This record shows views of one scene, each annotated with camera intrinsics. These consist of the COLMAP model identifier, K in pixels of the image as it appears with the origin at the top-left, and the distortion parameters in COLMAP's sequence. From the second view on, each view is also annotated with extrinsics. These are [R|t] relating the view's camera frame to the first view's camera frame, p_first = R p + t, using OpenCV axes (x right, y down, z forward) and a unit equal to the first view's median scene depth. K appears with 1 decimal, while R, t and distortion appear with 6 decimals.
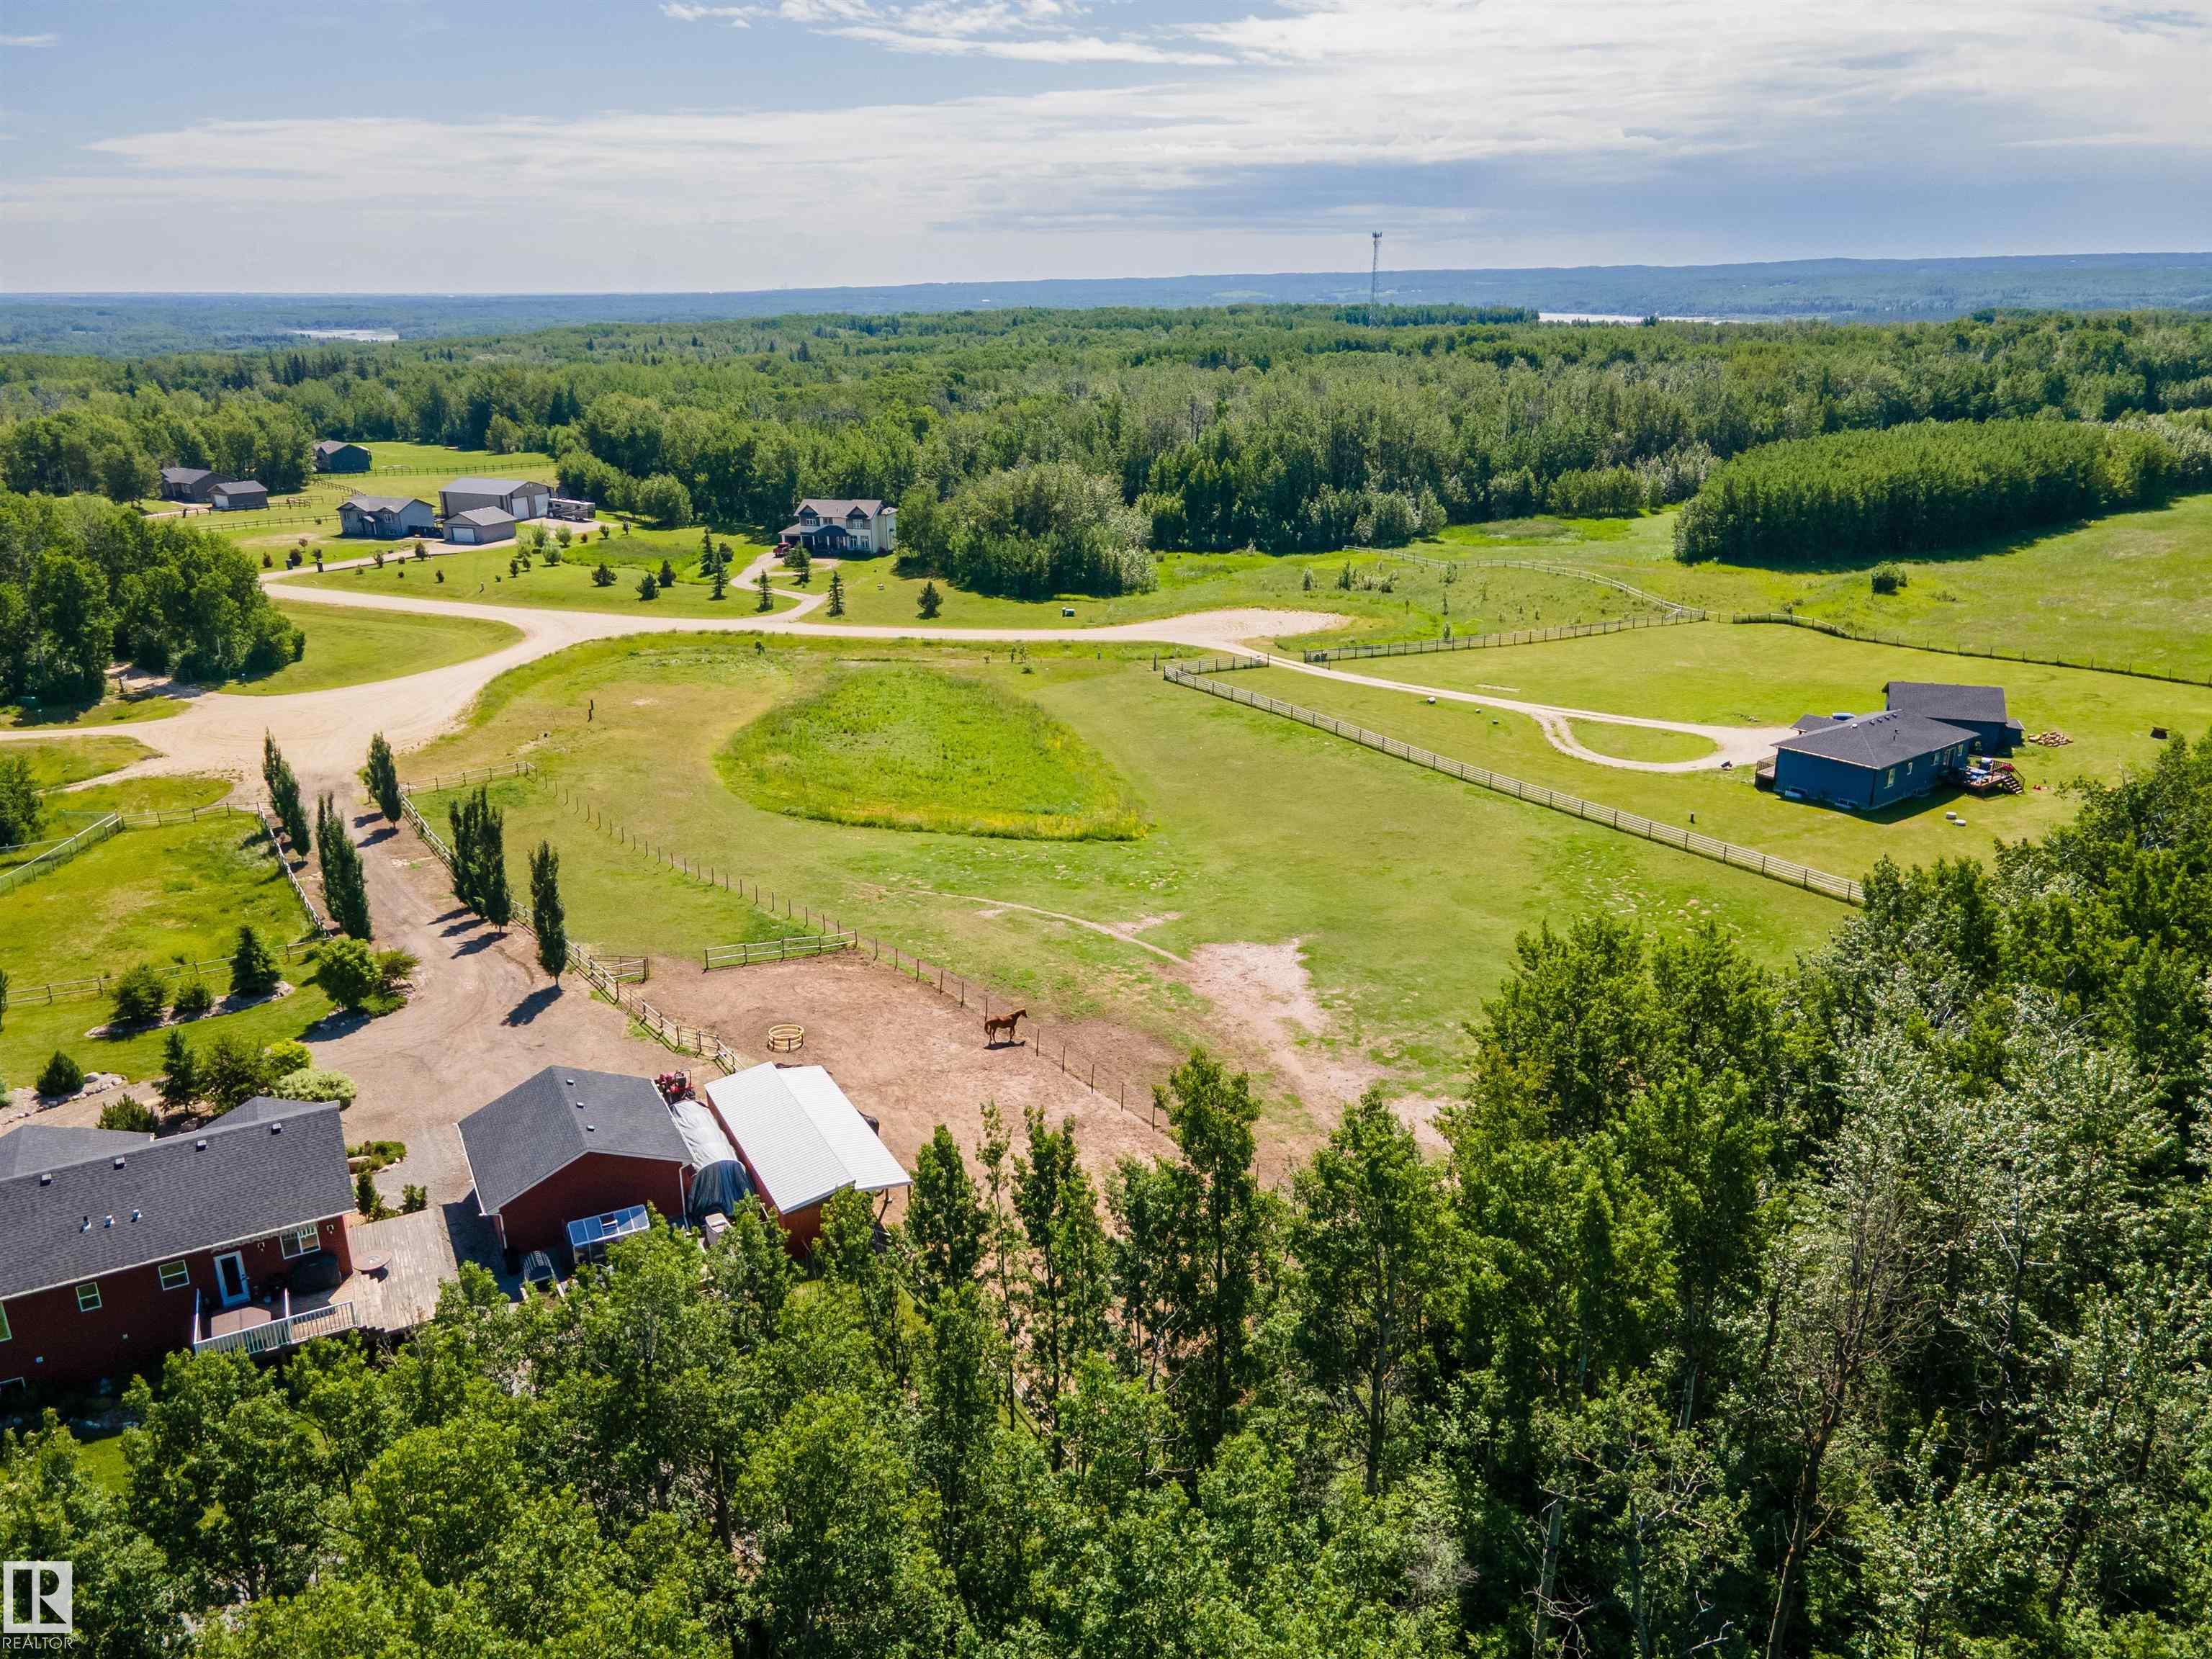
lens RADIAL K [[1602.0, 0, 1098.3], [0, 1602.0, 841.0], [0, 0, 1]] dist [0.048423, 0.001112]
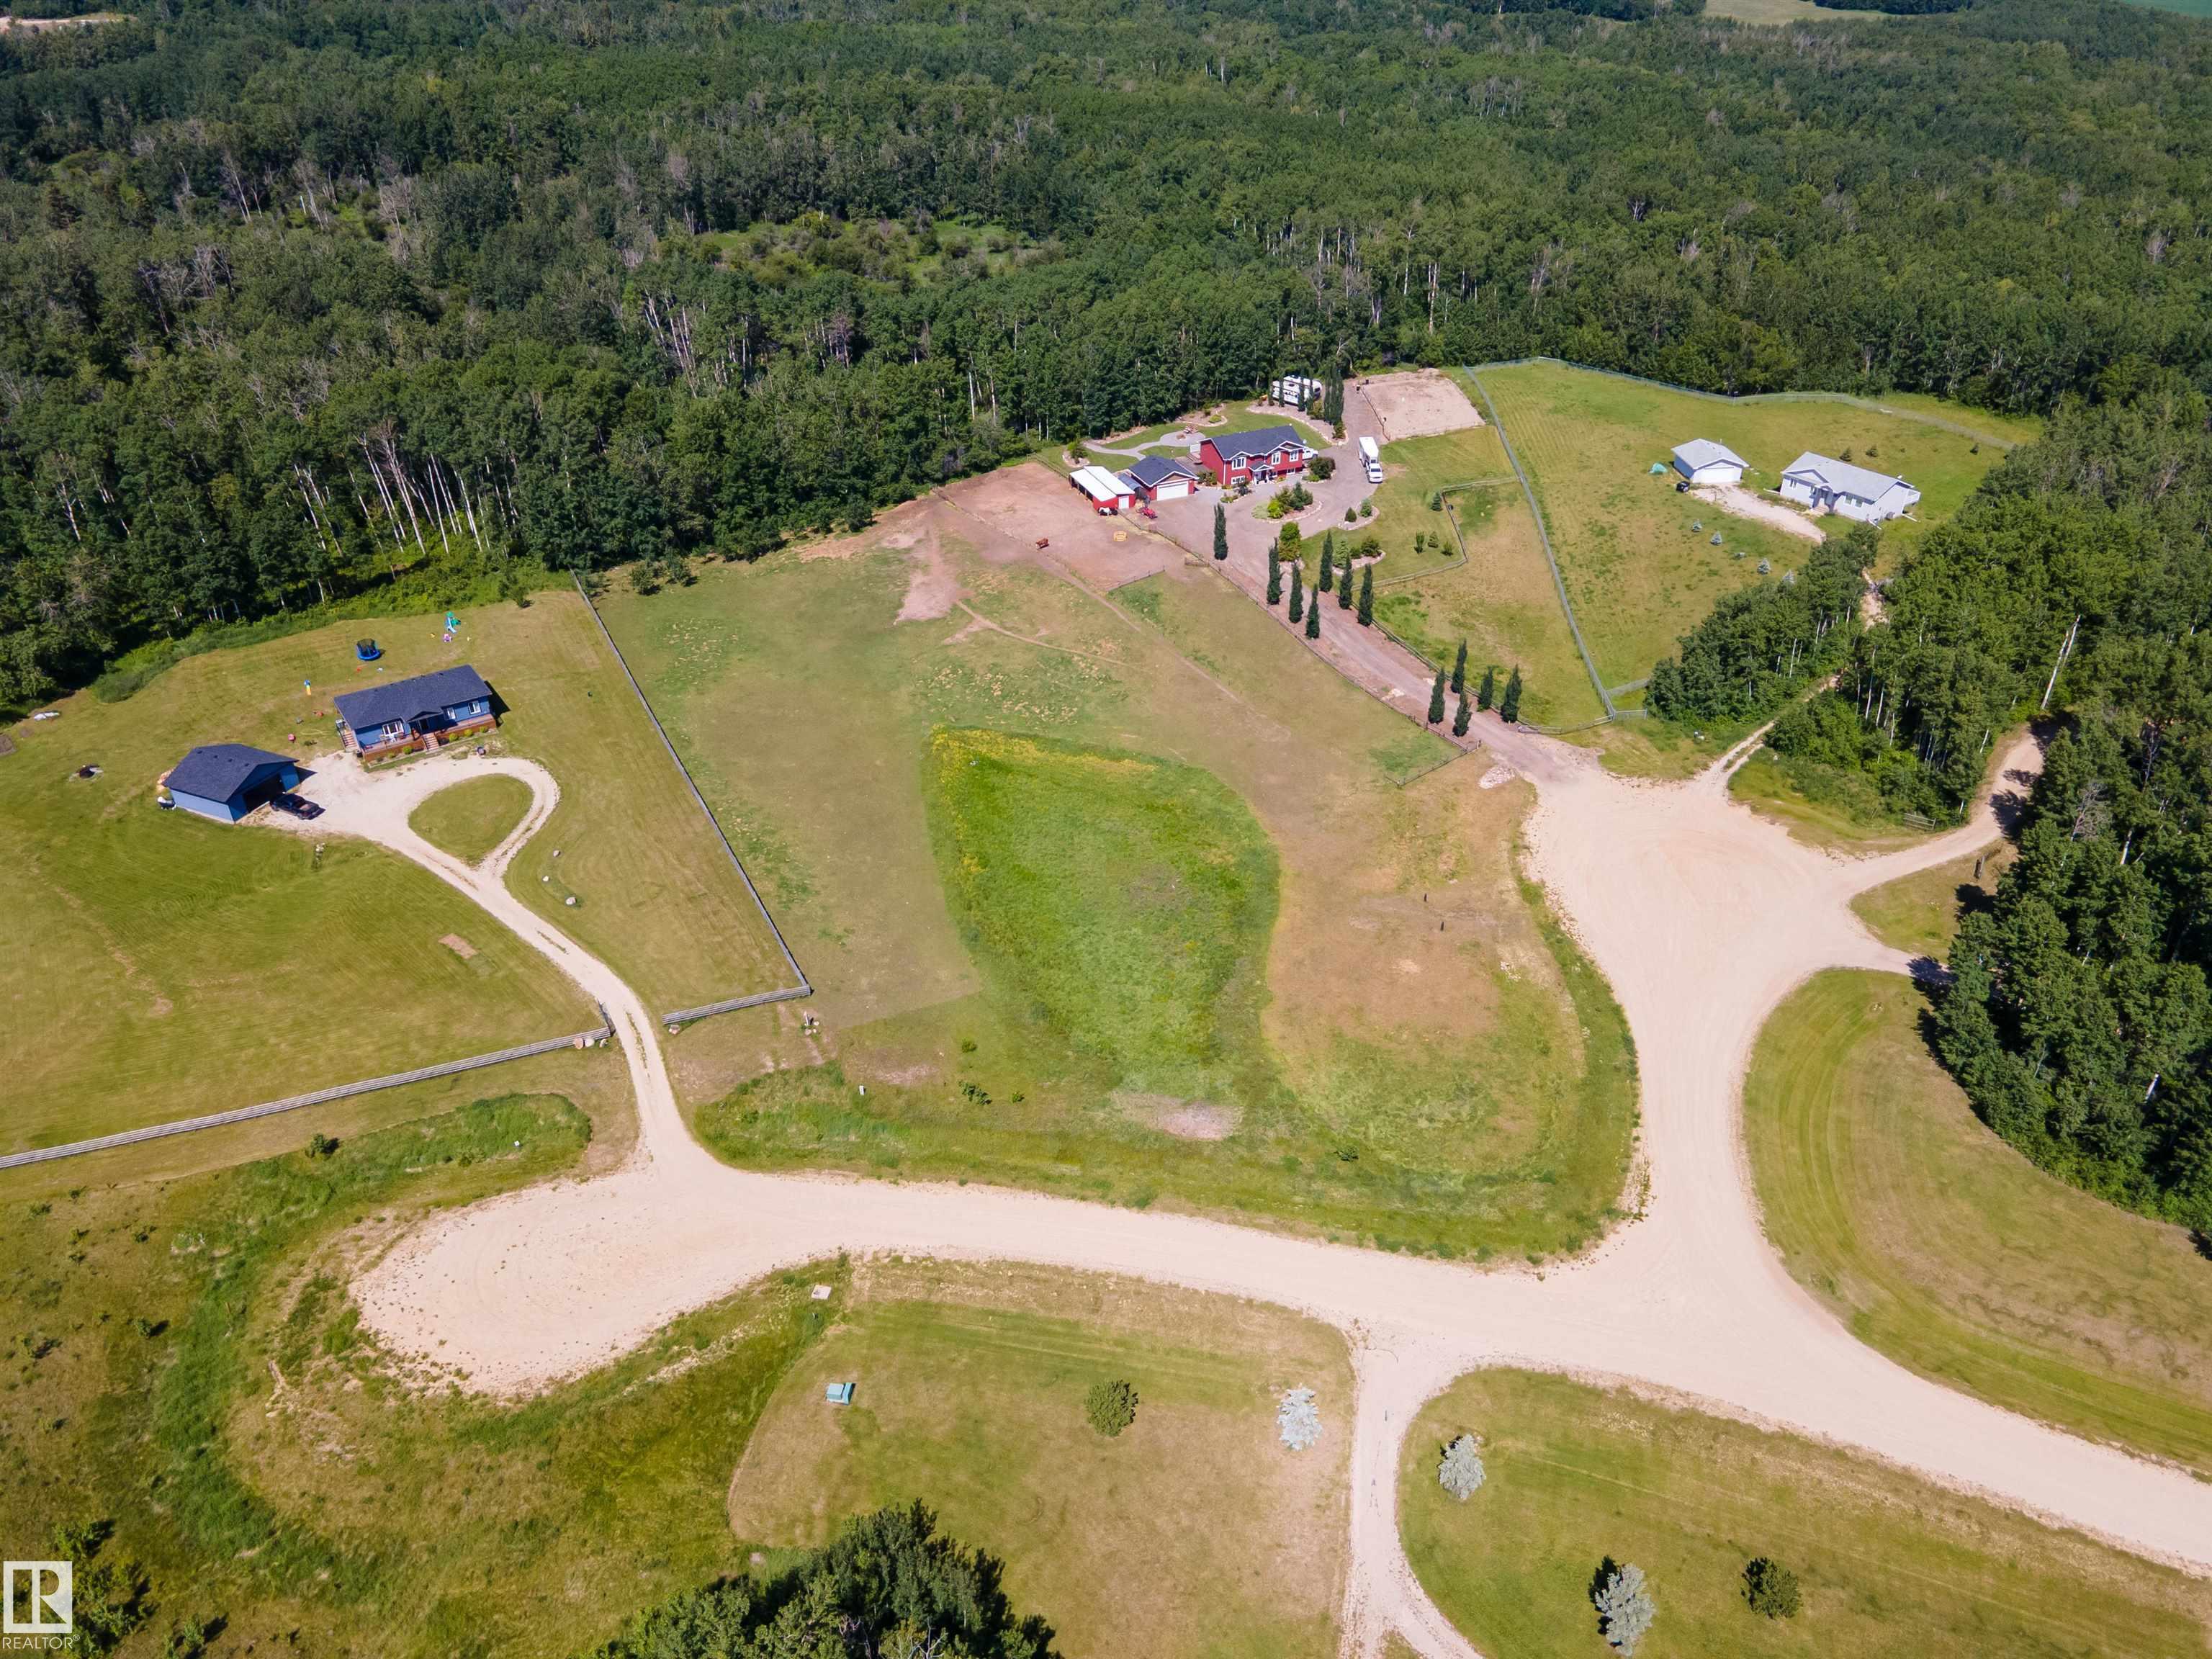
lens RADIAL K [[1602.0, 0, 1098.3], [0, 1602.0, 841.0], [0, 0, 1]] dist [0.048423, 0.001112]
pose [[-0.997641, -0.017678, 0.066334, -0.109410], [0.041406, 0.615768, 0.786839, -0.540975], [-0.054756, 0.787729, -0.613583, 0.970719]]
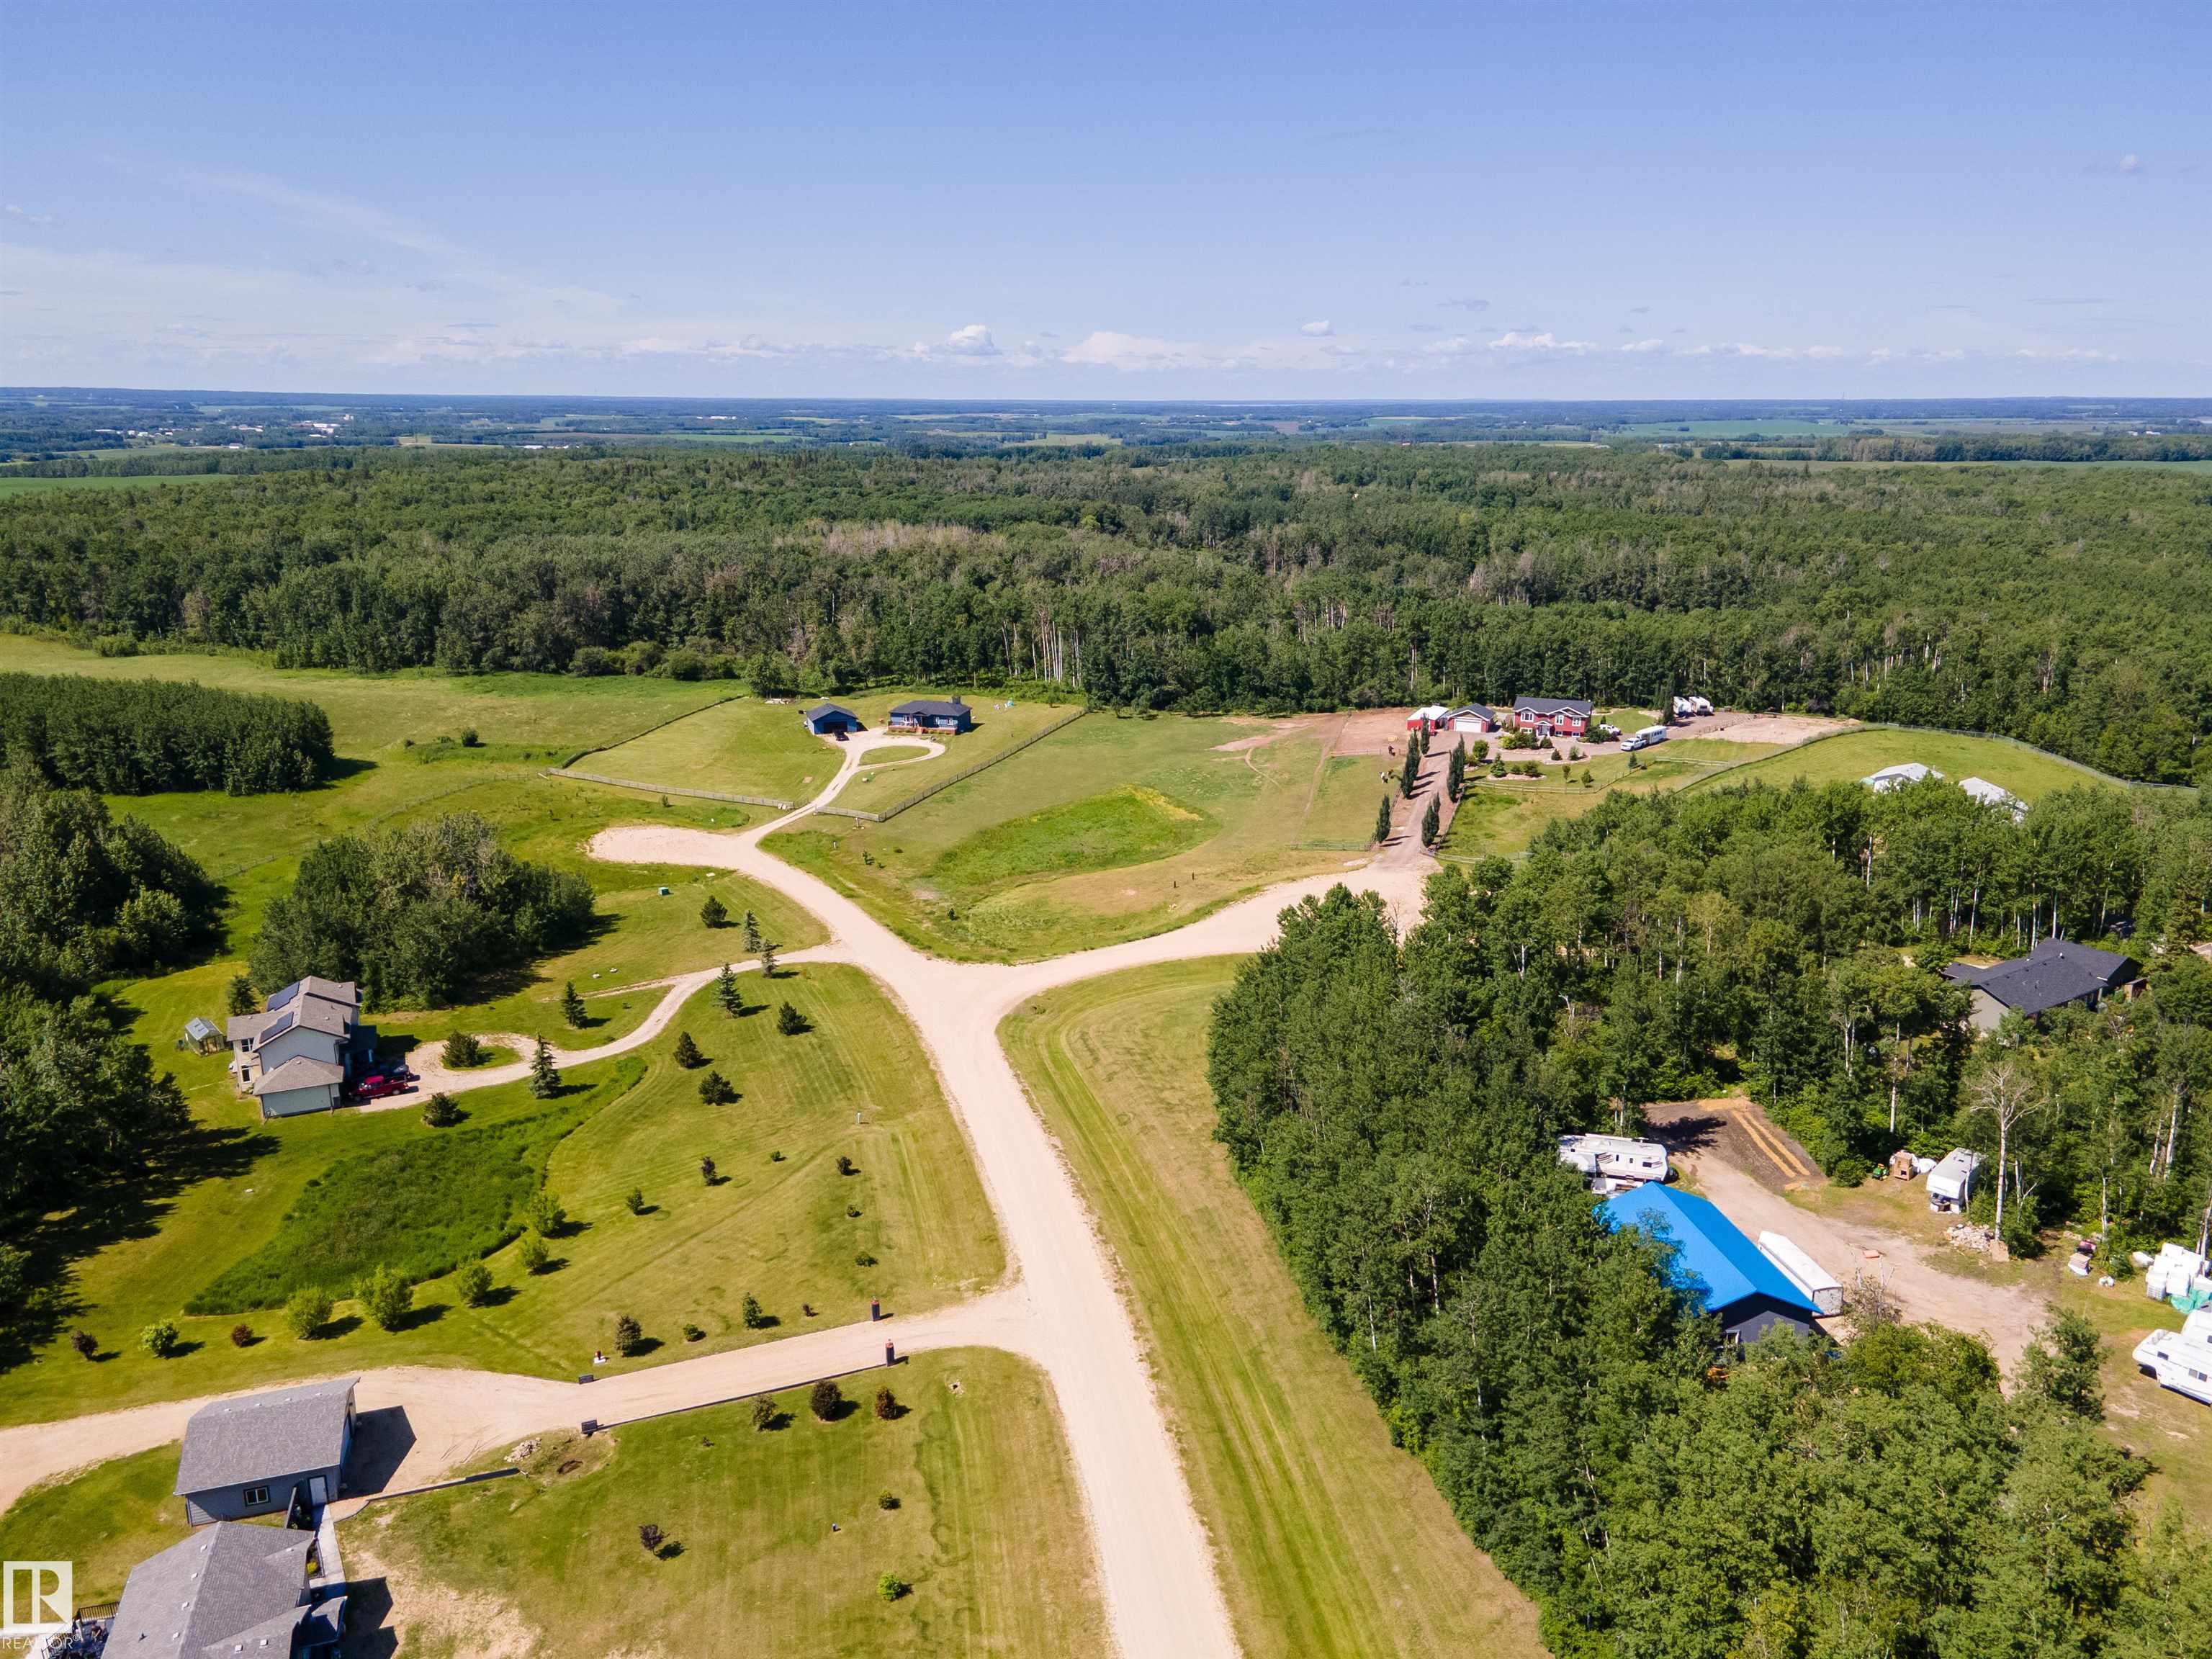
lens RADIAL K [[1602.0, 0, 1098.3], [0, 1602.0, 841.0], [0, 0, 1]] dist [0.048423, 0.001112]
pose [[-0.622586, -0.193206, 0.758326, -0.822797], [0.265019, 0.859725, 0.436621, -0.461123], [-0.736310, 0.472805, -0.484049, 1.064273]]
